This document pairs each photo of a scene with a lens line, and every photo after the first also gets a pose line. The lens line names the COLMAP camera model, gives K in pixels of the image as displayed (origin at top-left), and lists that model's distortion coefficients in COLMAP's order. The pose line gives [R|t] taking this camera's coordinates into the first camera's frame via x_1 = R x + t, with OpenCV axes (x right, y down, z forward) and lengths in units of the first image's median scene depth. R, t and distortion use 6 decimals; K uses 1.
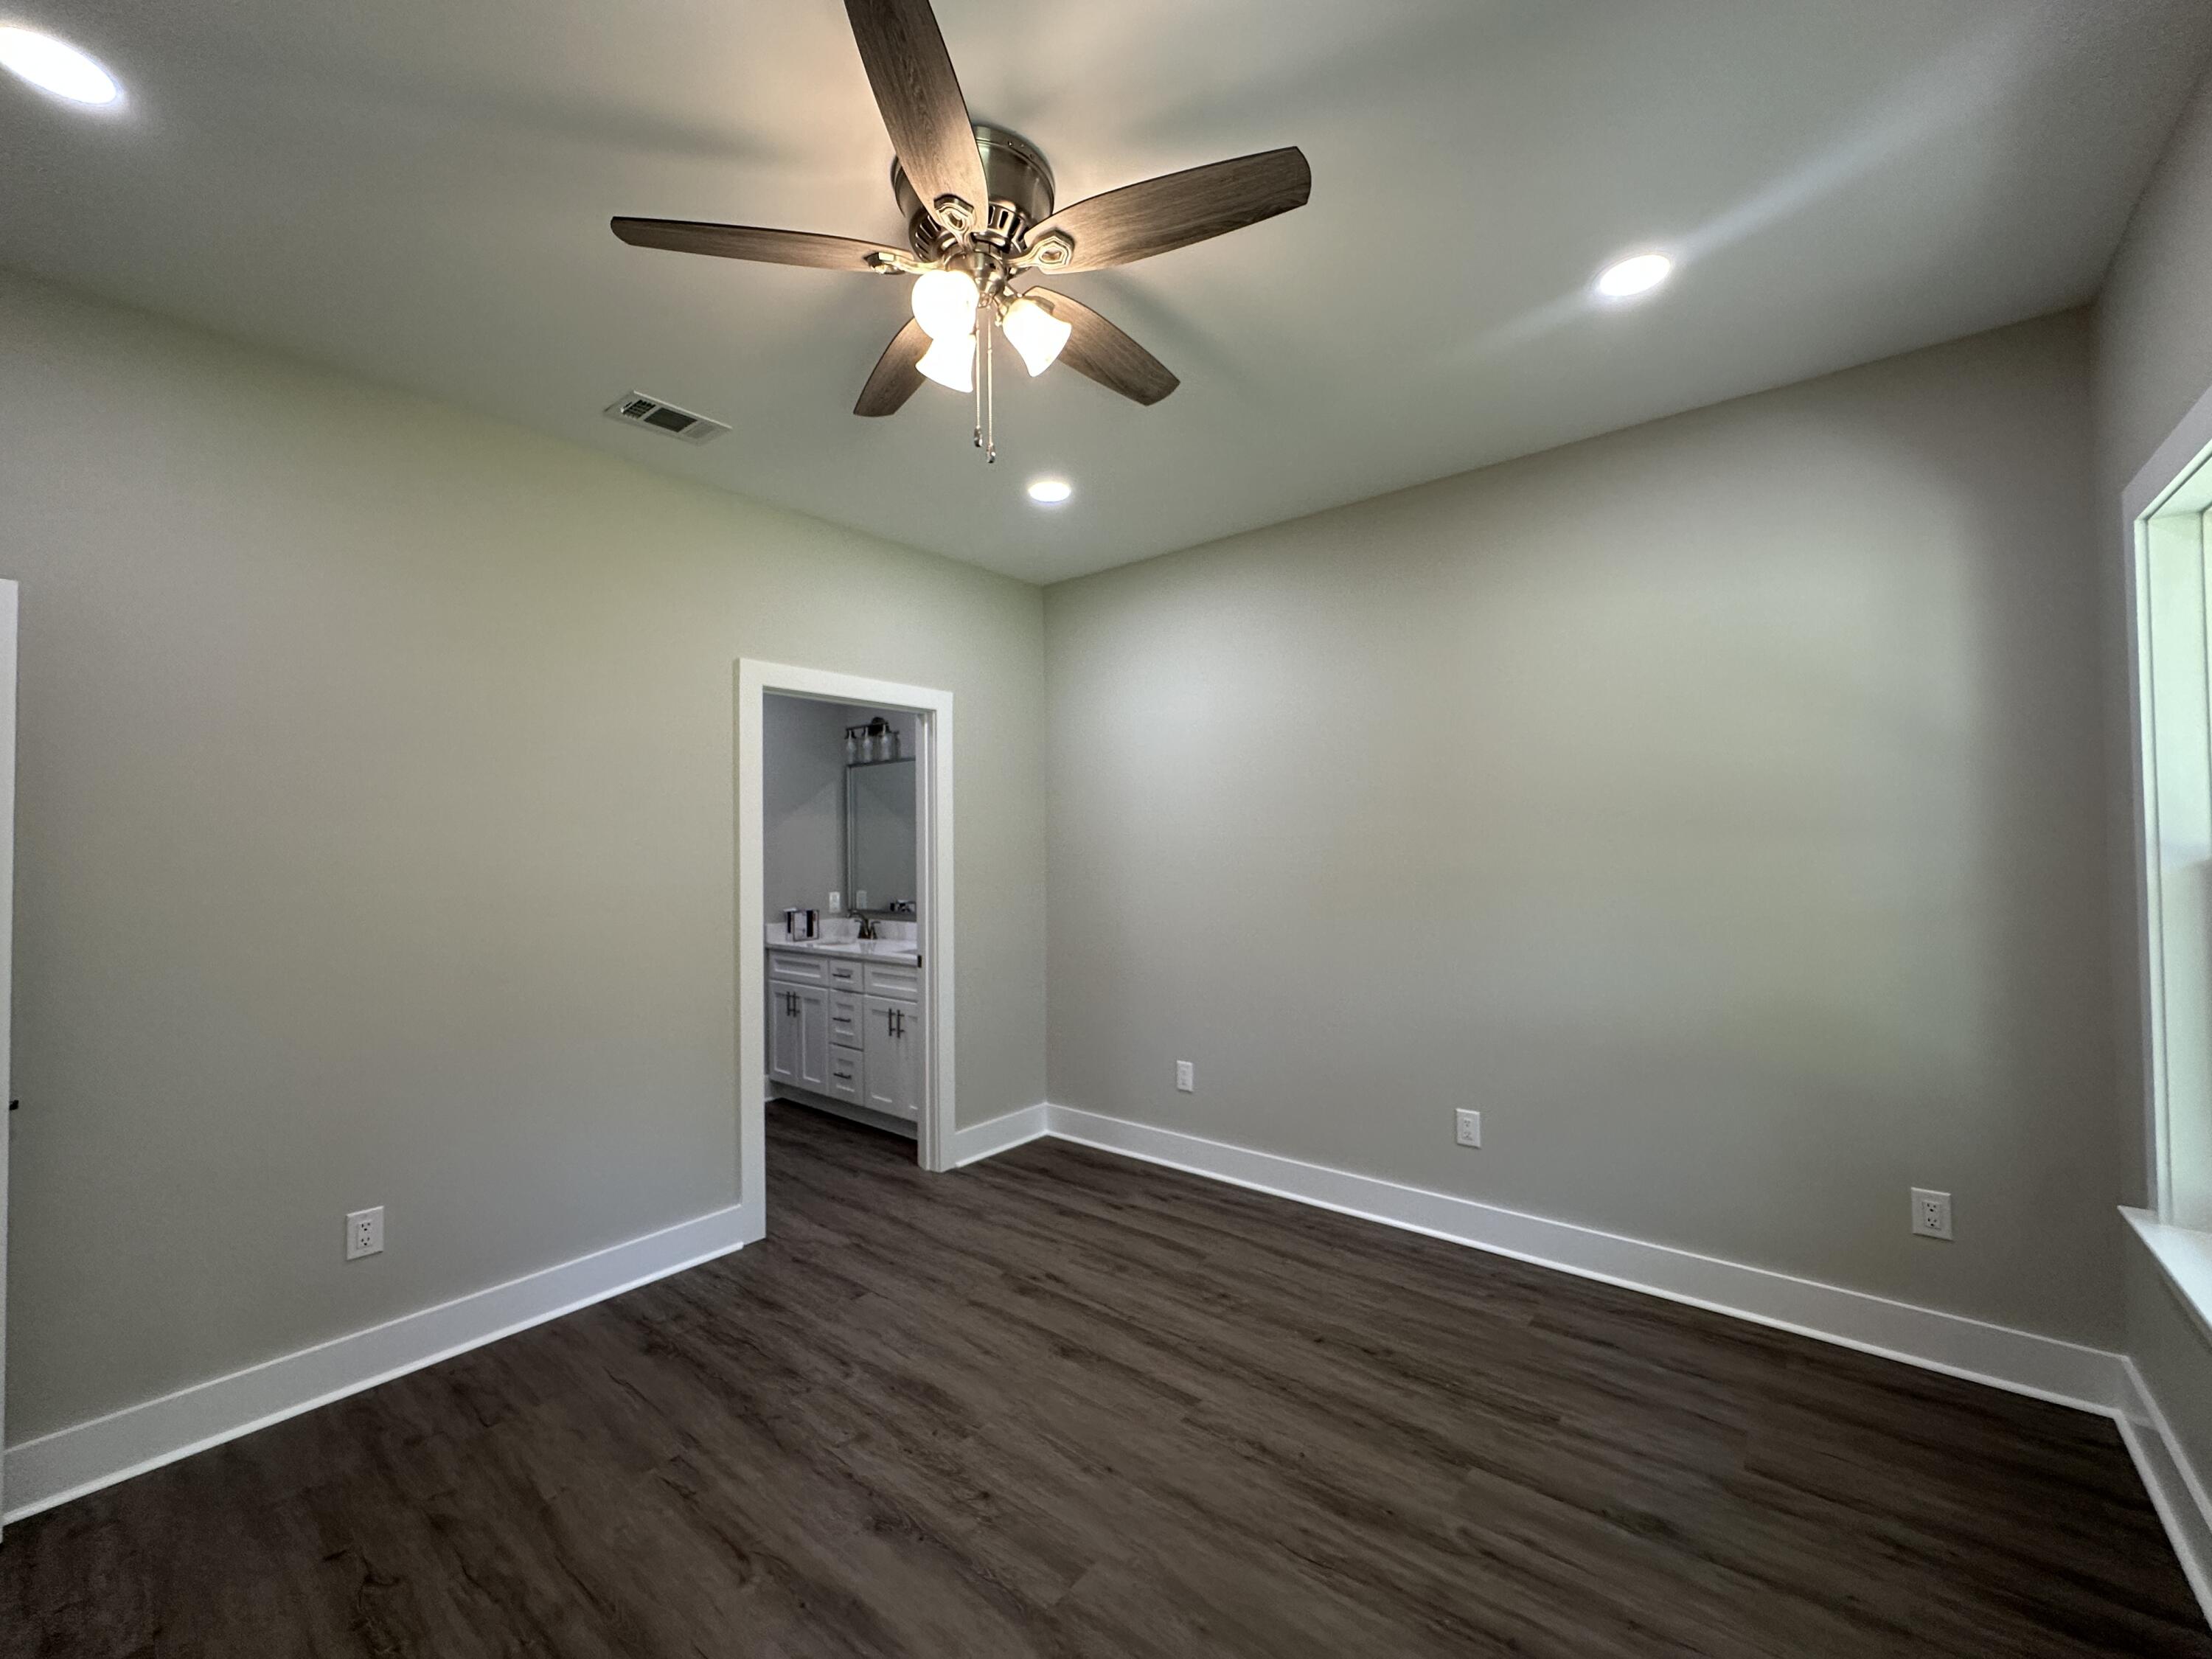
lens RADIAL K [[883.8, 0, 1105.3], [0, 883.8, 828.1], [0, 0, 1]] dist [-0.001657, 0.000288]
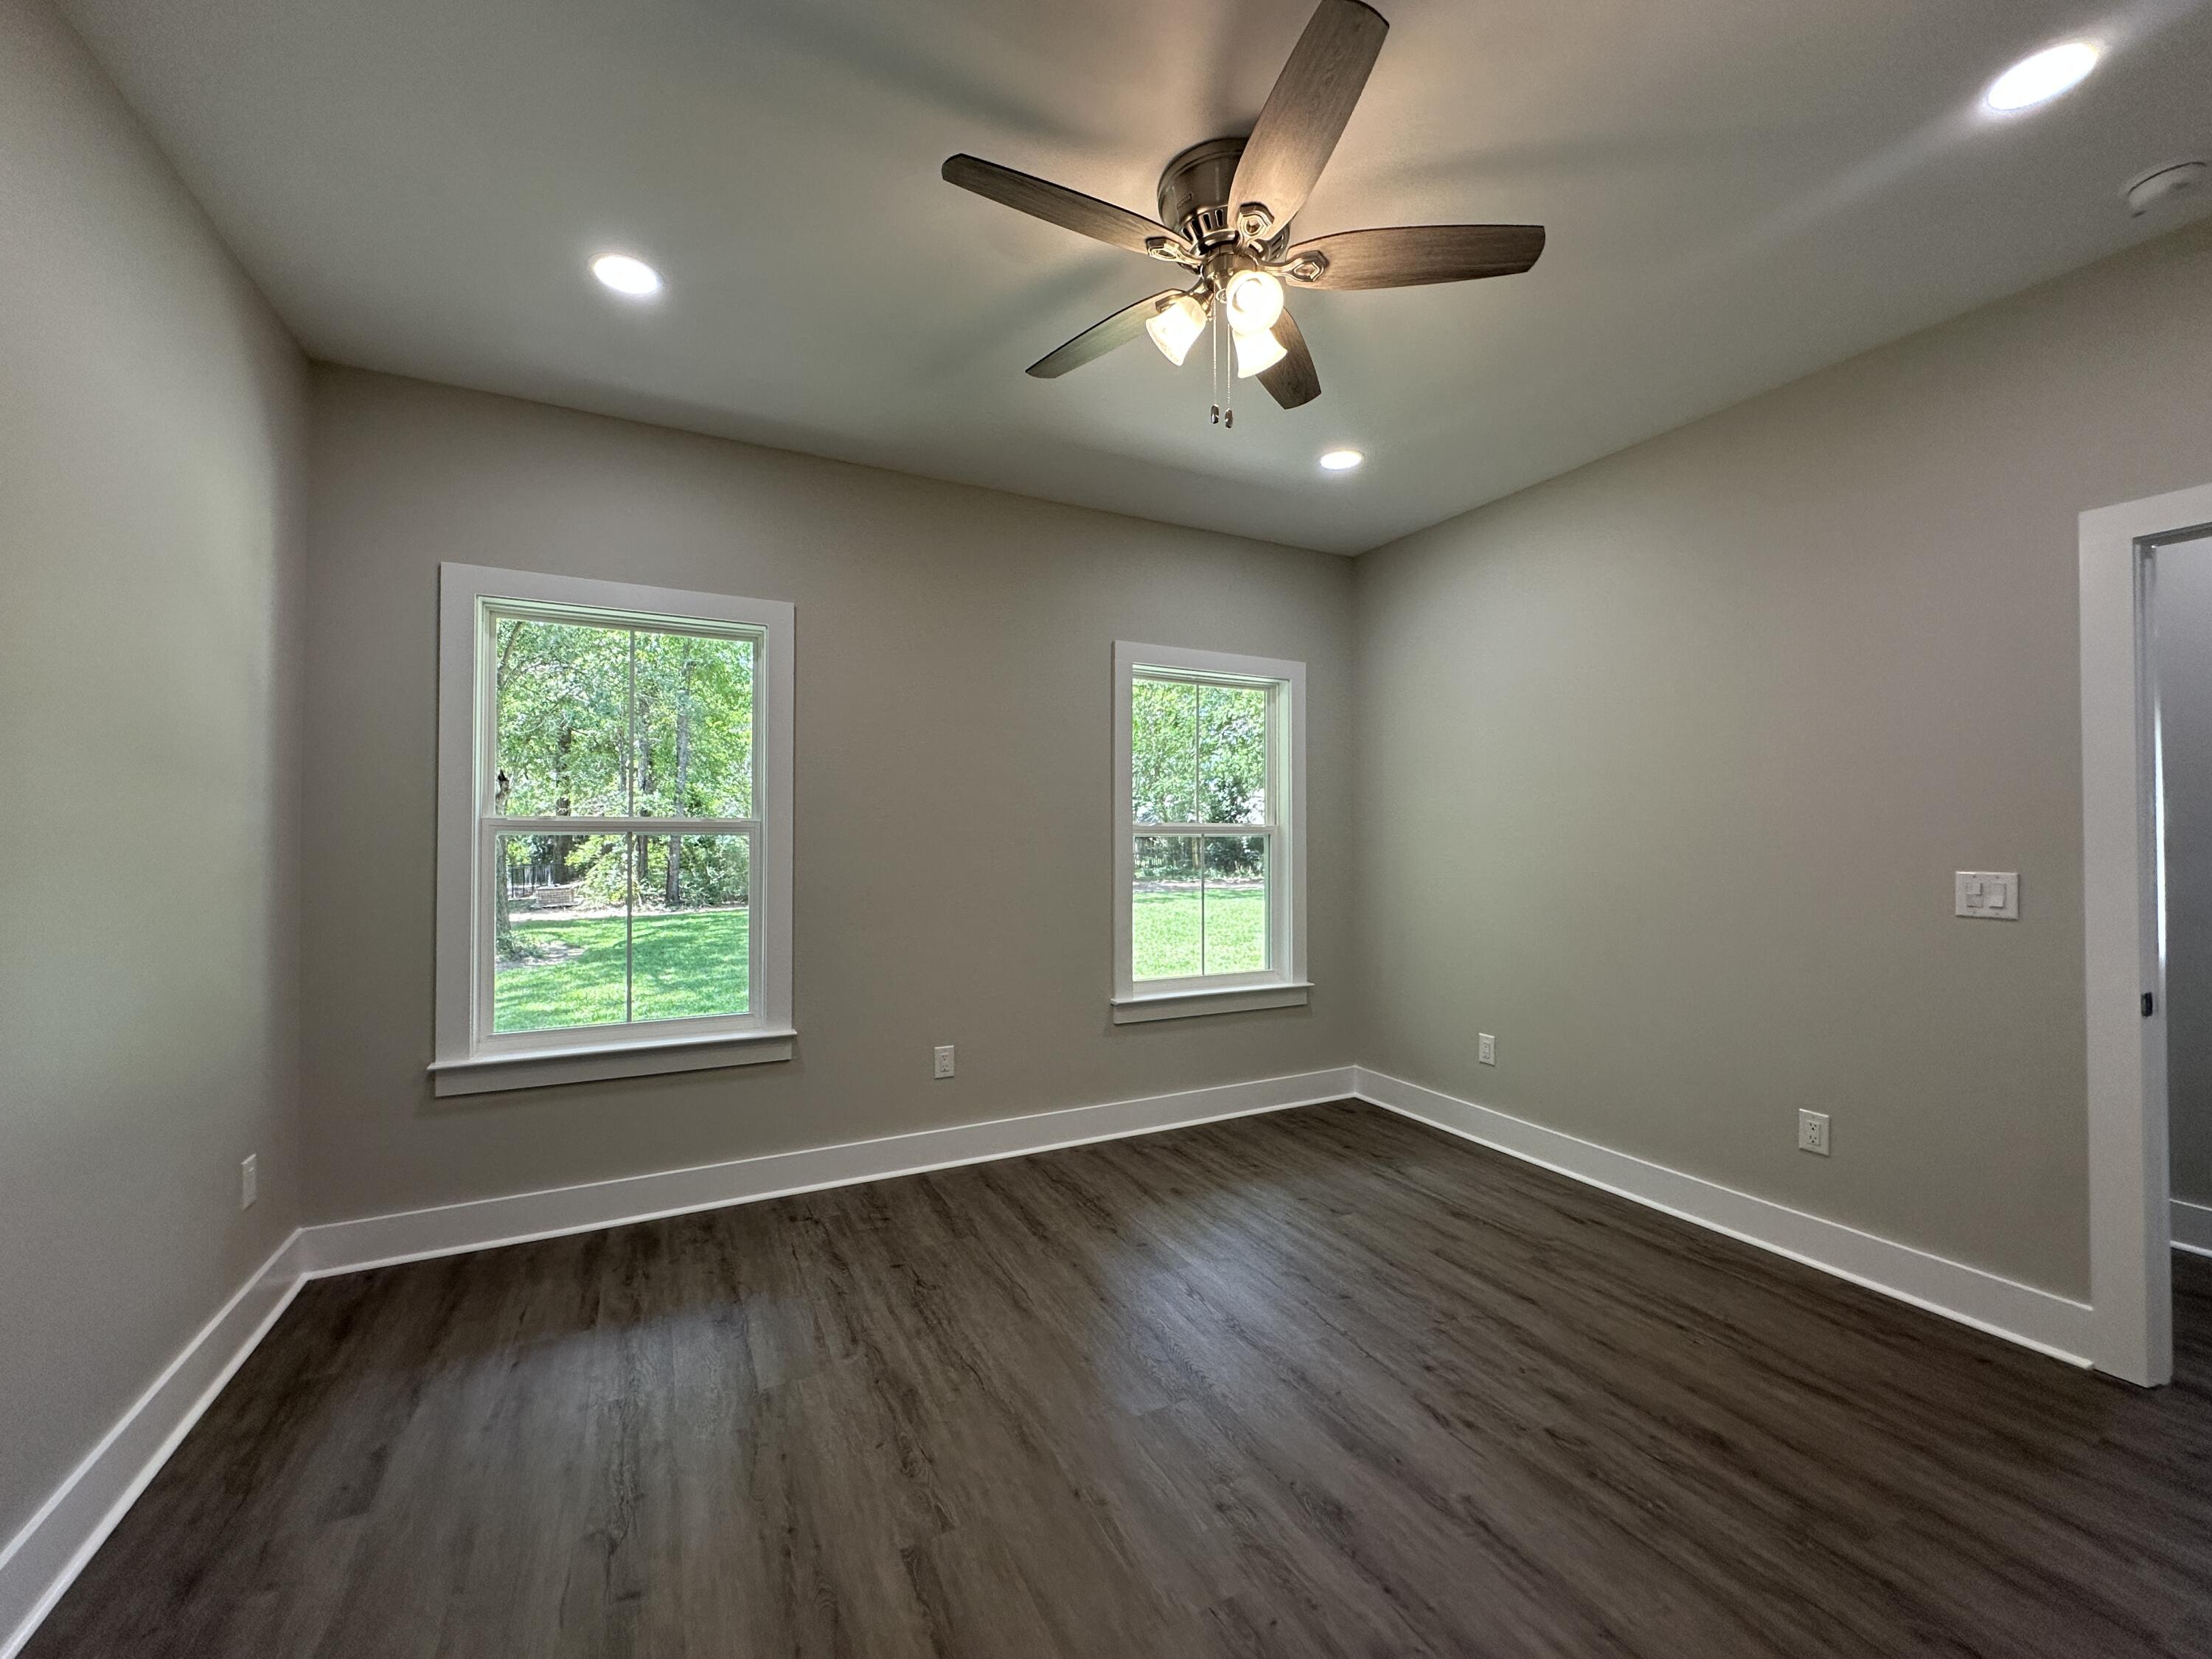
lens RADIAL K [[883.8, 0, 1105.3], [0, 883.8, 828.1], [0, 0, 1]] dist [-0.001657, 0.000288]
pose [[-0.918357, 0.017670, 0.395359, -0.323430], [0.001802, 0.999179, -0.040470, 0.089668], [-0.395750, -0.036453, -0.917635, 1.550828]]
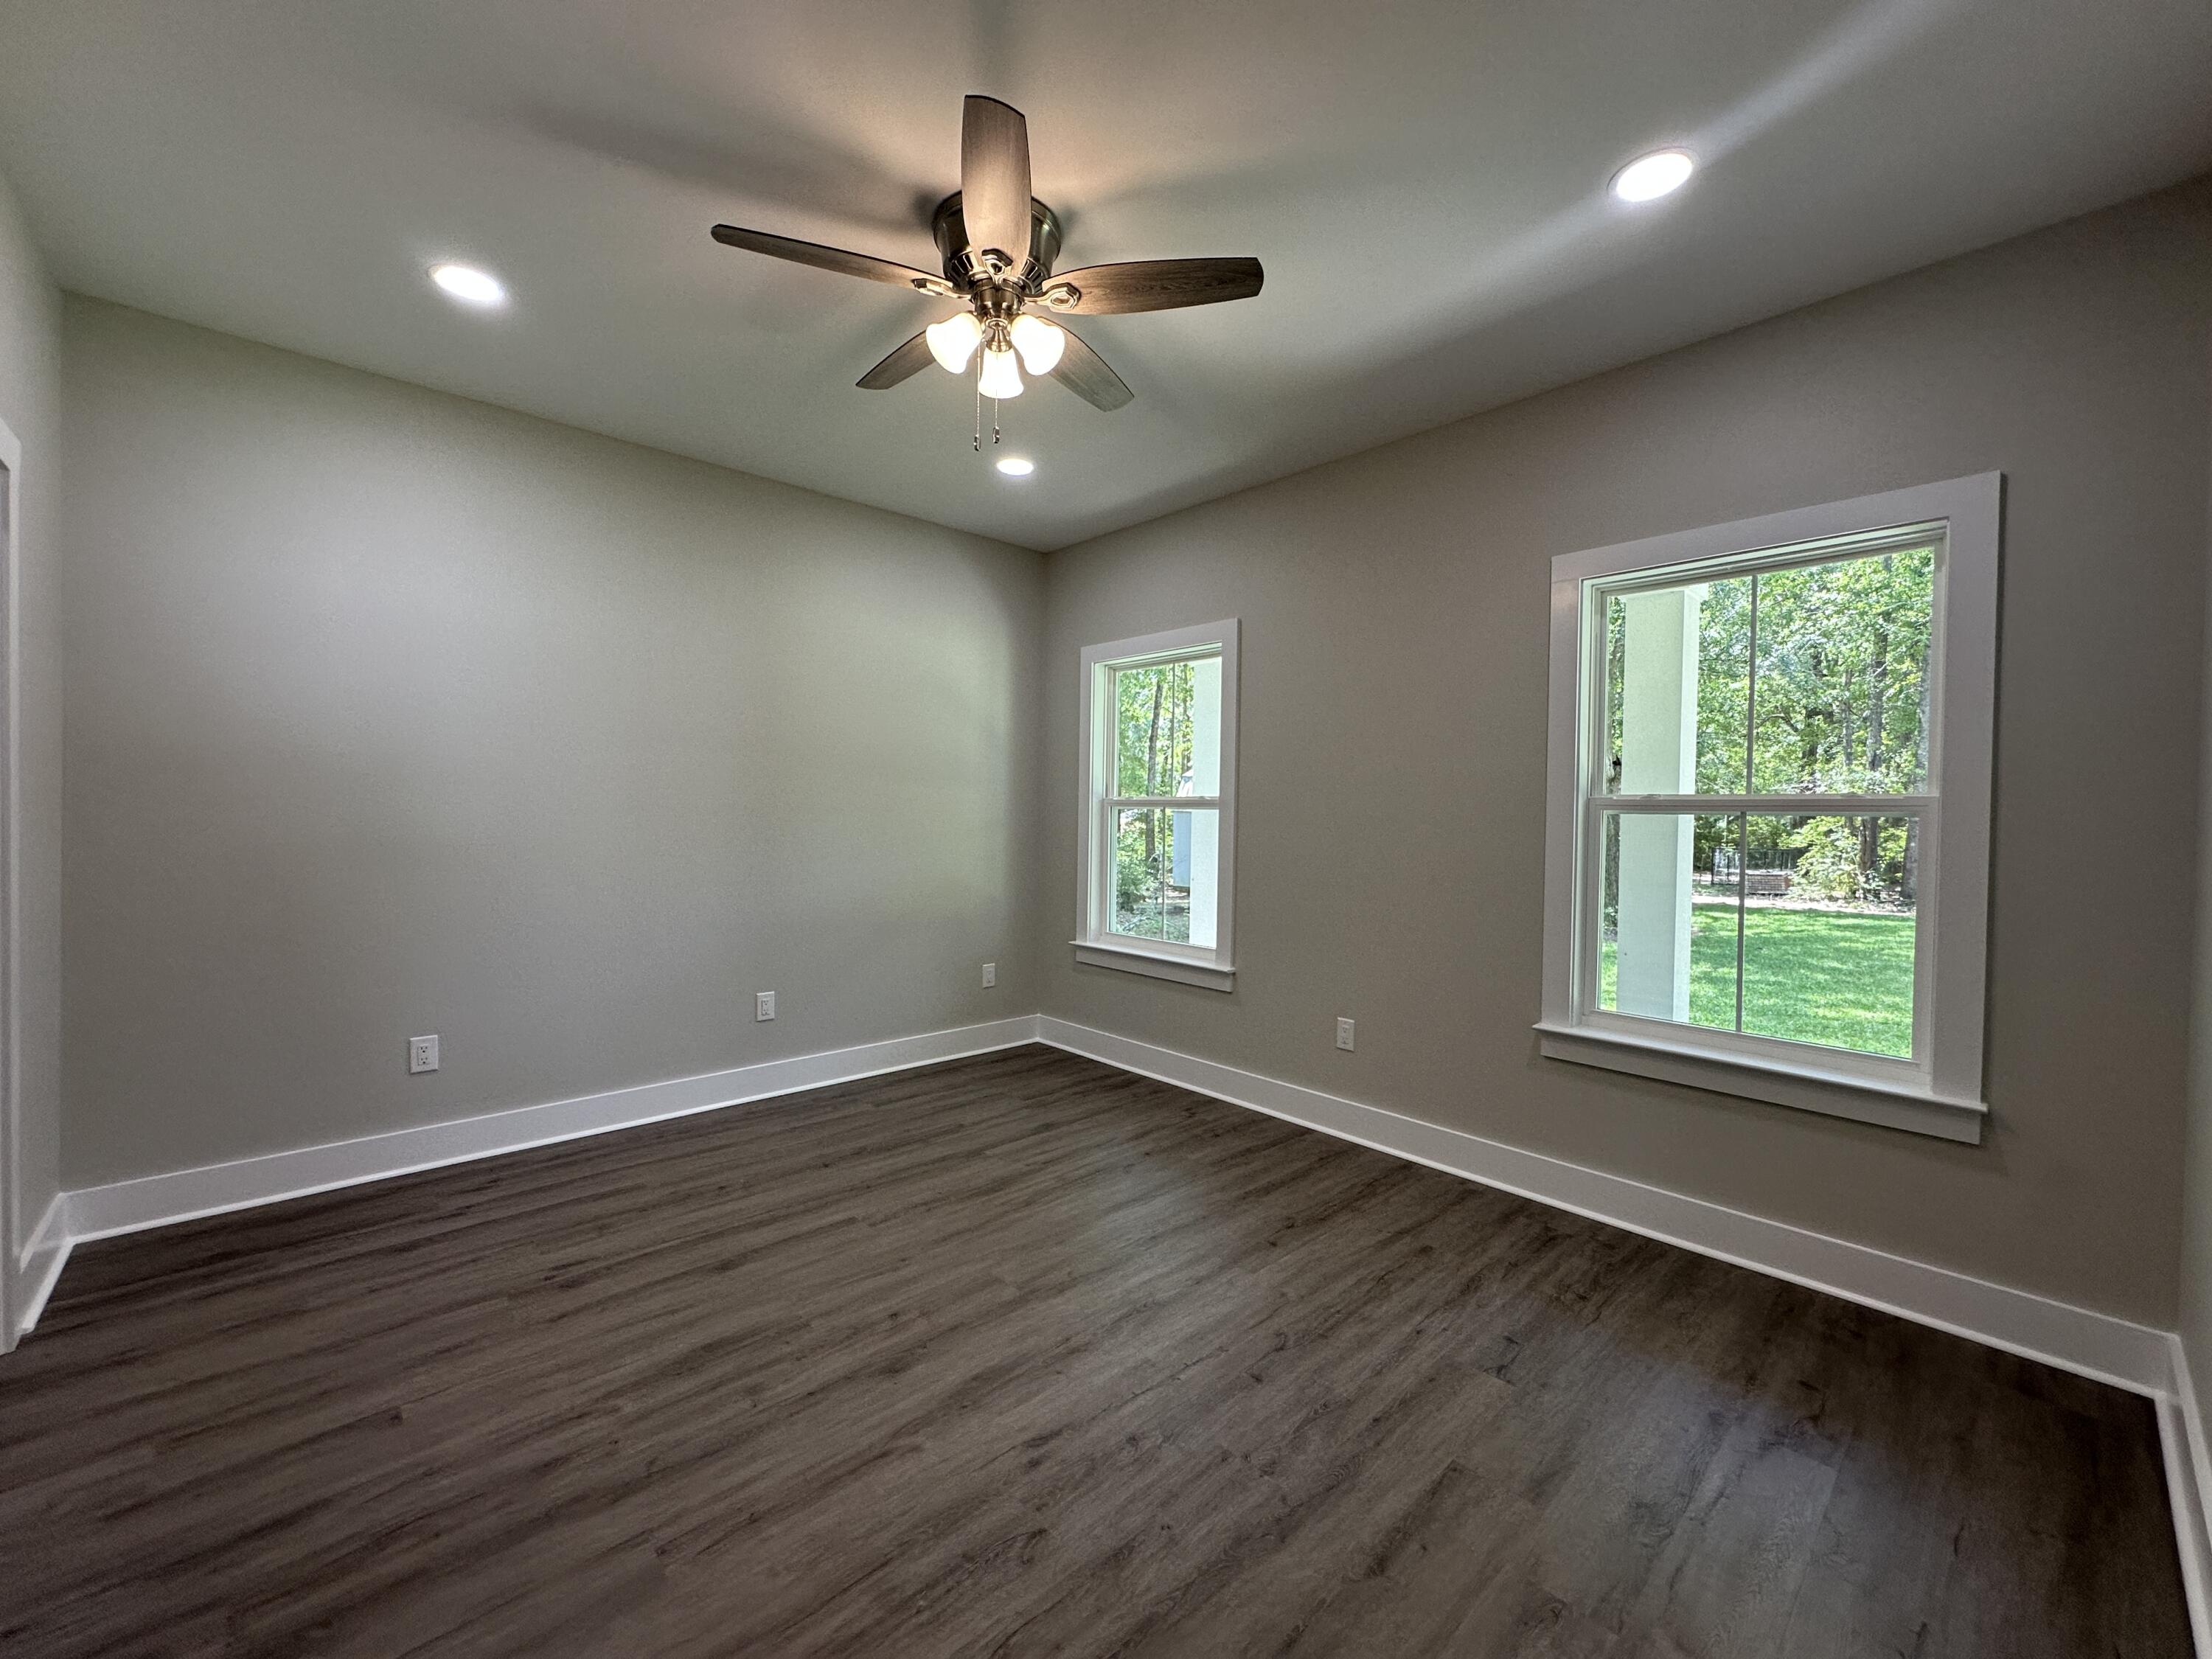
lens RADIAL K [[882.4, 0, 1103.2], [0, 882.4, 828.5], [0, 0, 1]] dist [0.001830, 0.000413]
pose [[0.136360, -0.002359, 0.990657, -1.029071], [-0.041502, 0.999106, 0.008092, 0.077096], [-0.989790, -0.042218, 0.136140, 0.490891]]
